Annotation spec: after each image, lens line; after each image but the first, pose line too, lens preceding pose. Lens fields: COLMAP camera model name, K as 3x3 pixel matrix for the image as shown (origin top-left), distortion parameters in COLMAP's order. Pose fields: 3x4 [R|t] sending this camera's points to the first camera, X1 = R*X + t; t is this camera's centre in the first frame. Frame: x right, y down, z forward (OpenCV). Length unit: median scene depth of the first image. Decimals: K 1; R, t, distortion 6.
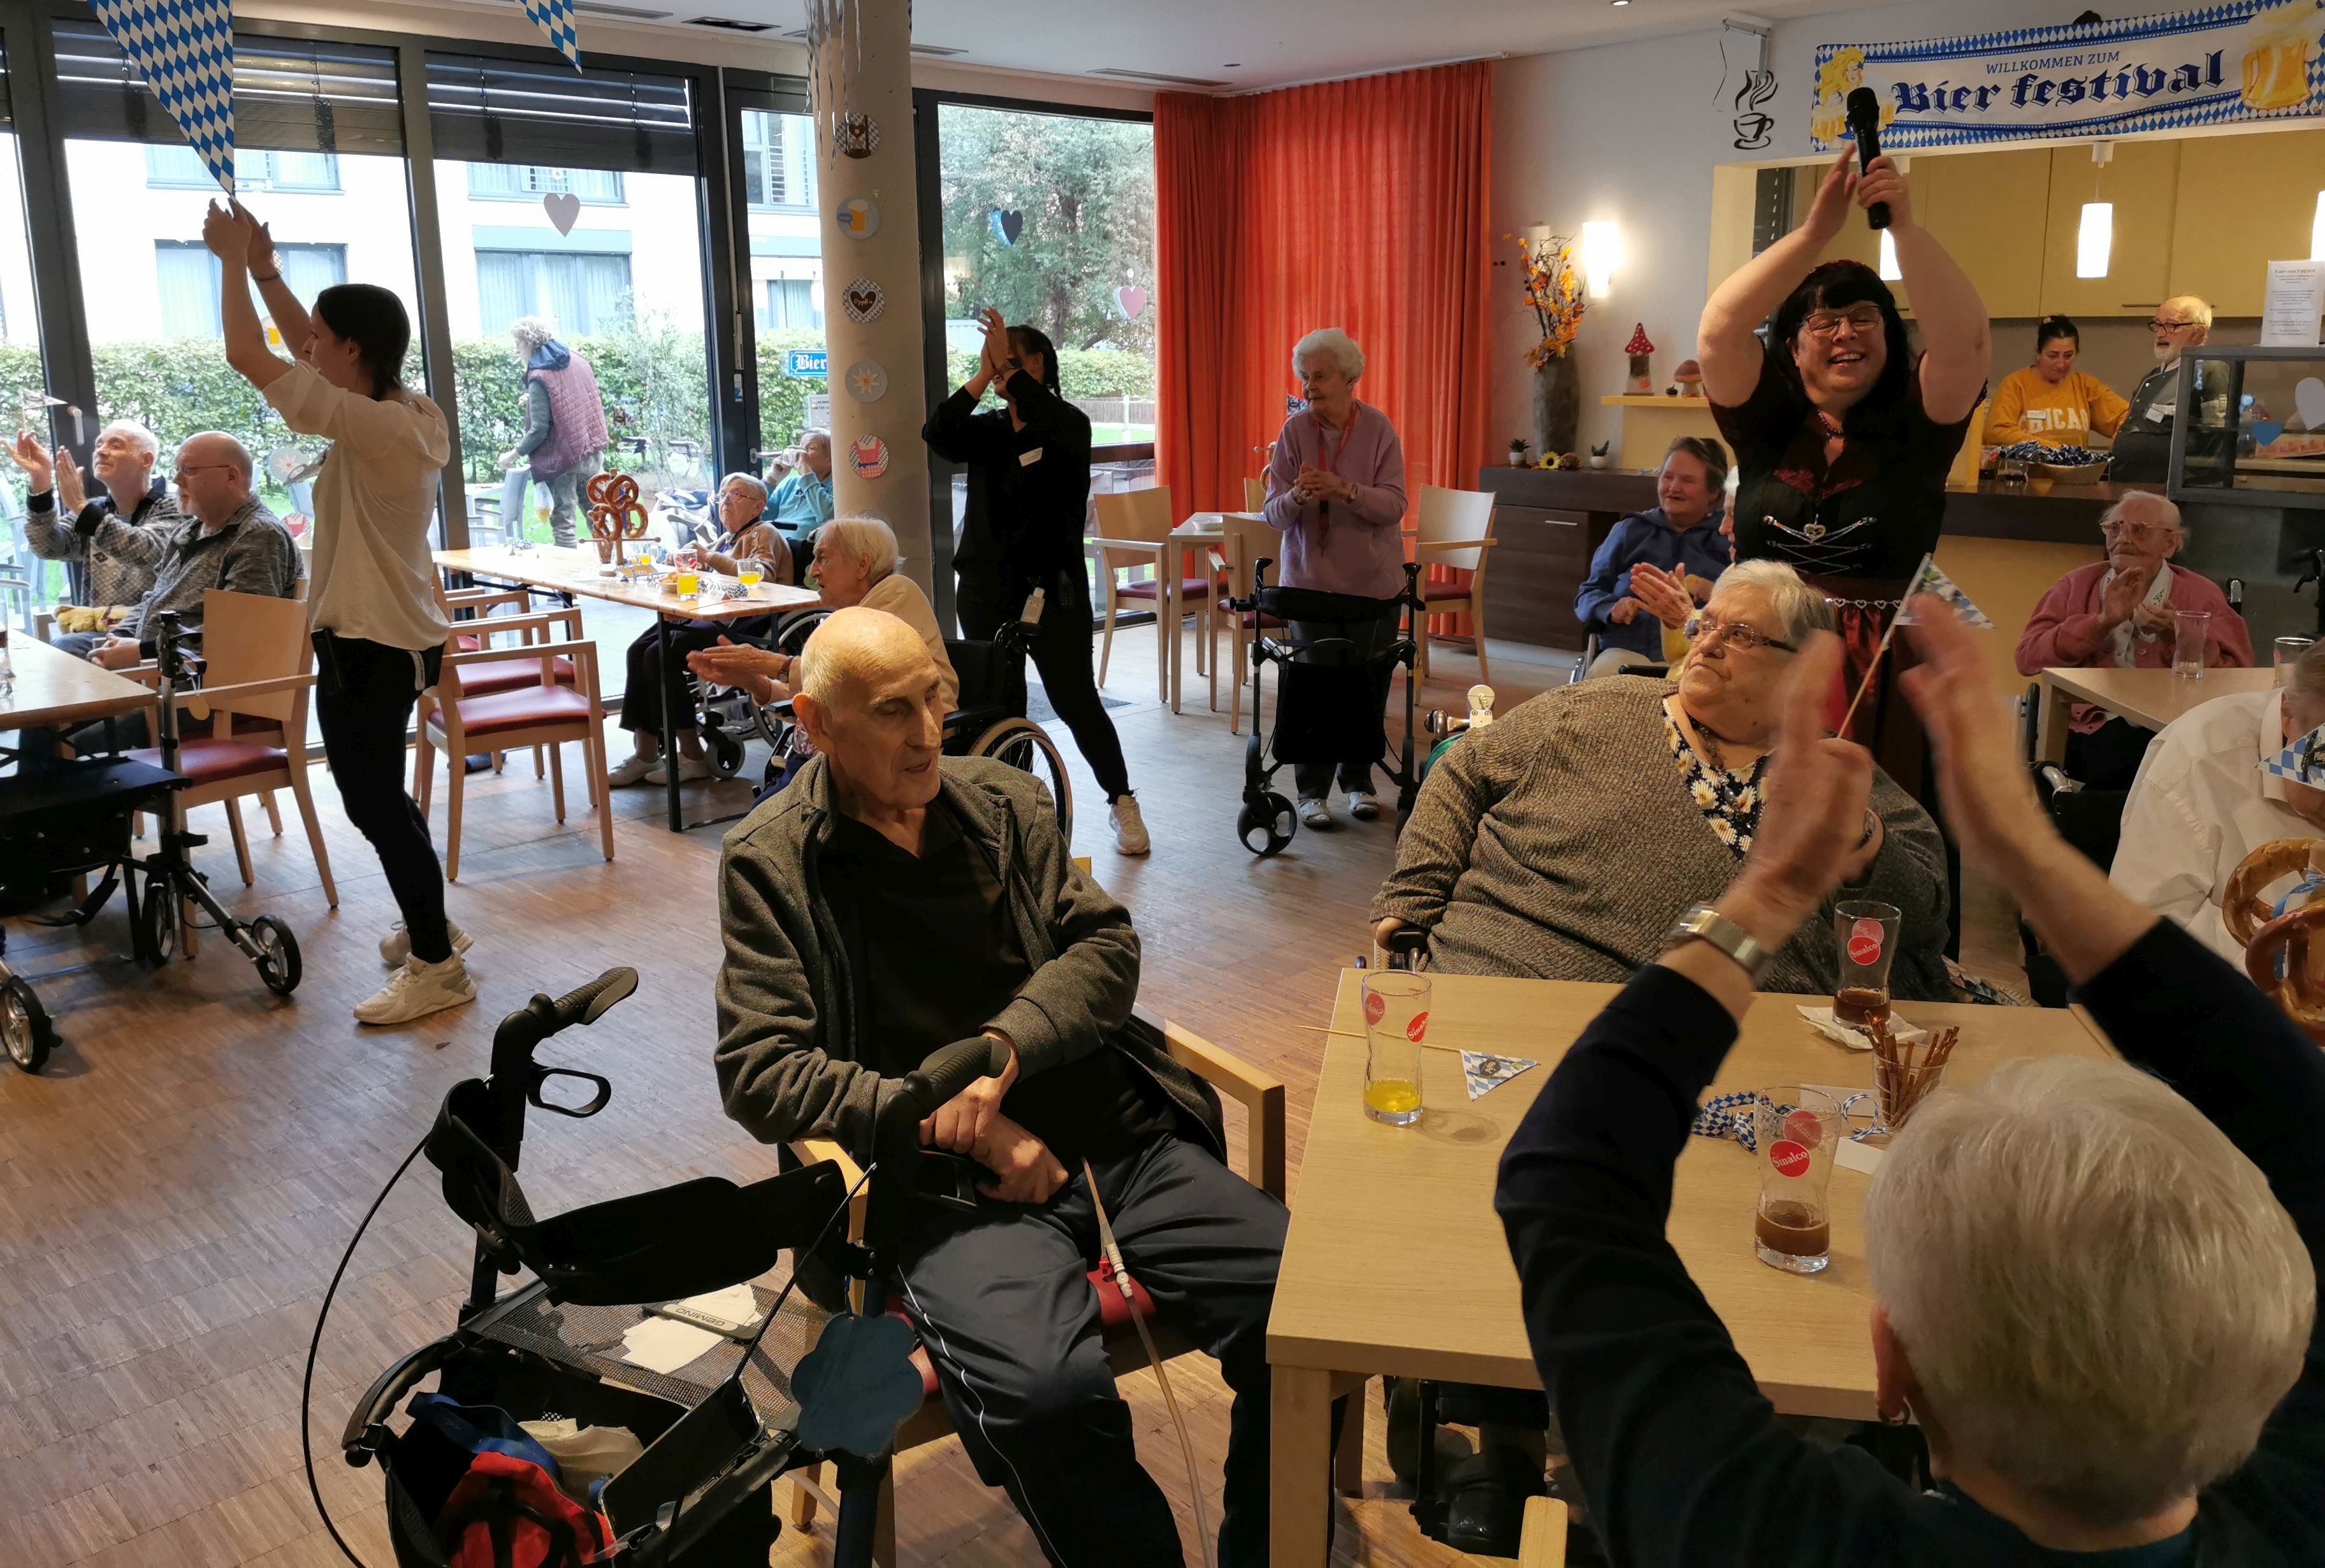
lens RADIAL K [[1776.5, 0, 1163.1], [0, 1776.5, 703.9], [0, 0, 1]] dist [0.032640, -0.072085]
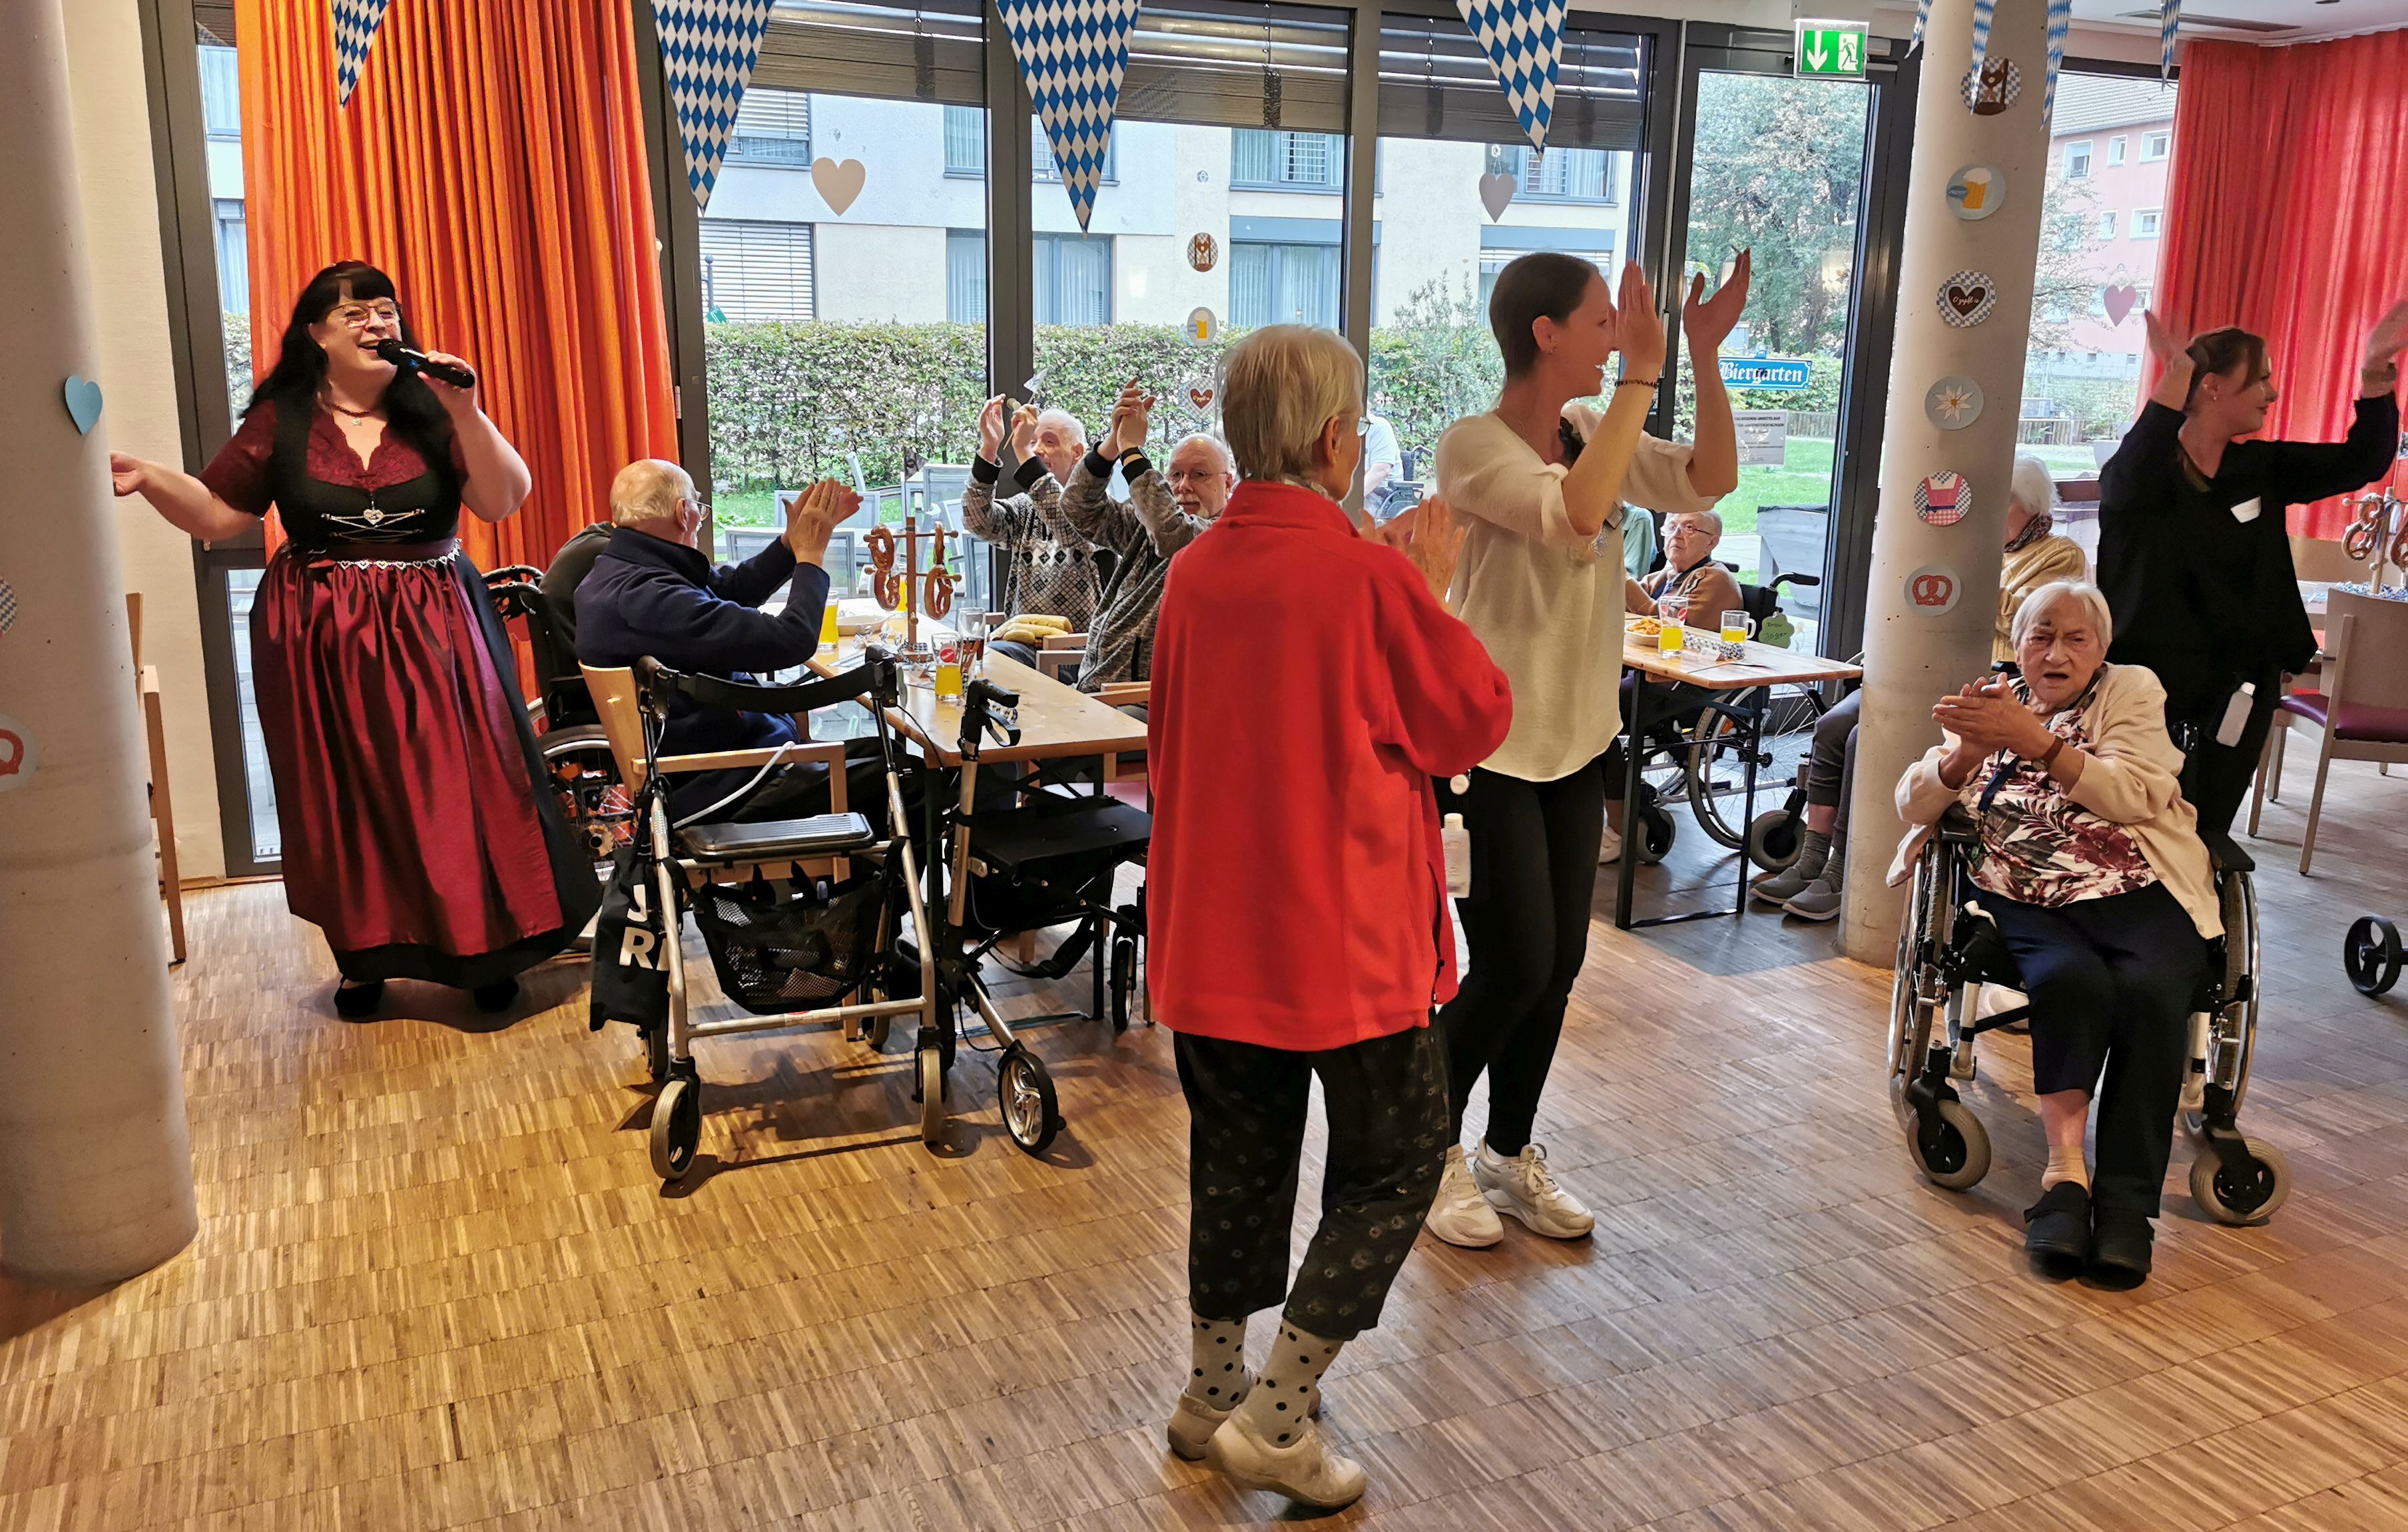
lens RADIAL K [[1850.3, 0, 1170.7], [0, 1850.3, 759.1], [0, 0, 1]] dist [0.031917, -0.007817]
pose [[0.936876, 0.099935, -0.335077, -0.151685], [-0.092789, 0.994986, 0.037312, -0.017186], [0.337126, -0.003865, 0.941452, 0.079722]]
